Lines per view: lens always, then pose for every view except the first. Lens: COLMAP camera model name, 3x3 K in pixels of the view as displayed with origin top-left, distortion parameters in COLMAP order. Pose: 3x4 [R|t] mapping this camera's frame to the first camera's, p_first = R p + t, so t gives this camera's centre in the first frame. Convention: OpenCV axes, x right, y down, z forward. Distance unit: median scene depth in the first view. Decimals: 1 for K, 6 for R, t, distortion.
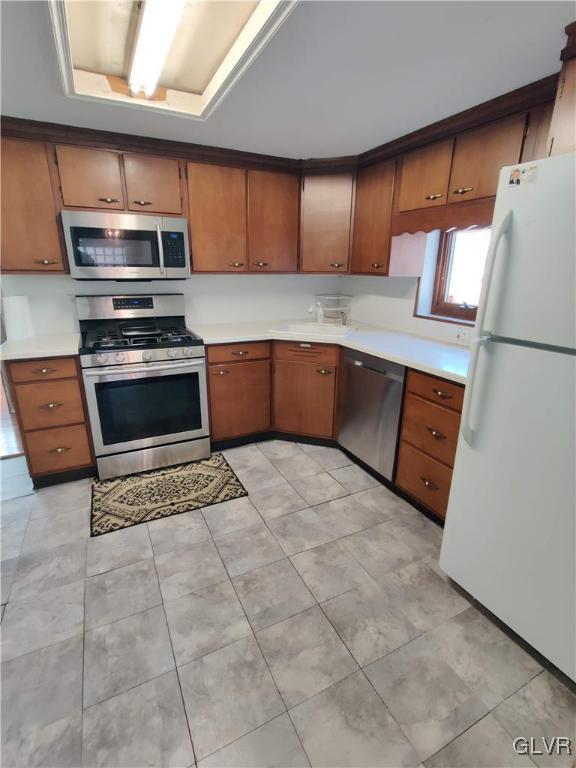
lens RADIAL K [[375.1, 0, 288.6], [0, 375.1, 382.3], [0, 0, 1]] dist [0.003124, 0.000867]
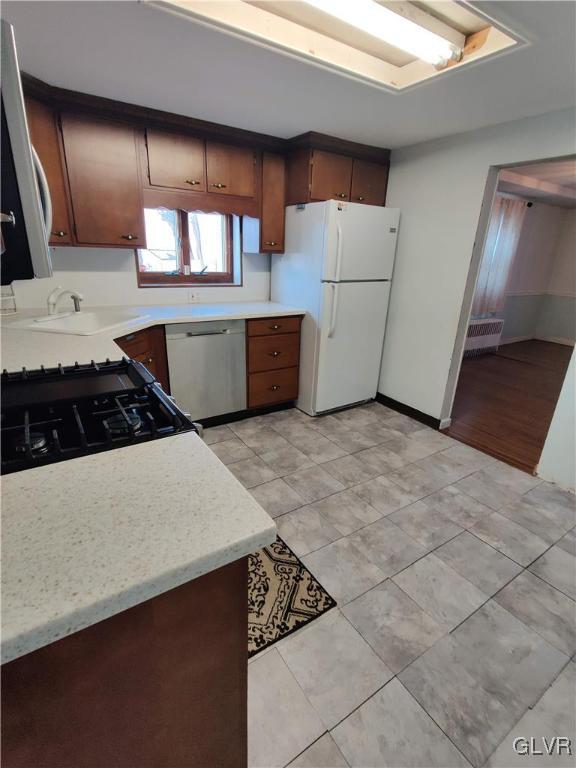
lens RADIAL K [[375.1, 0, 288.6], [0, 375.1, 382.3], [0, 0, 1]] dist [0.003124, 0.000867]
pose [[-0.124640, -0.348609, 0.928944, -1.020191], [0.251810, 0.894478, 0.369461, -0.293728], [-0.959717, 0.279967, -0.023705, 0.935957]]
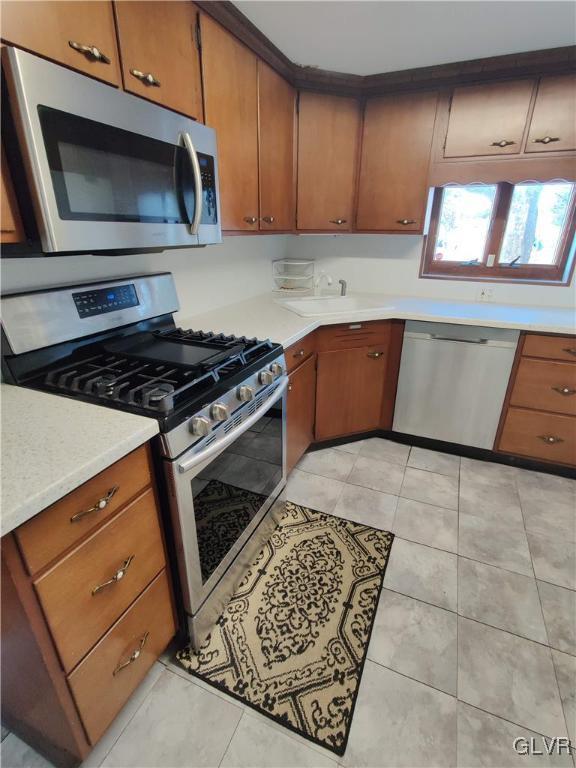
lens RADIAL K [[375.1, 0, 288.6], [0, 375.1, 382.3], [0, 0, 1]] dist [0.003124, 0.000867]
pose [[0.763093, -0.251671, 0.595274, -0.726264], [0.193414, 0.967781, 0.161220, -0.180889], [-0.616669, -0.007891, 0.787183, 0.606290]]
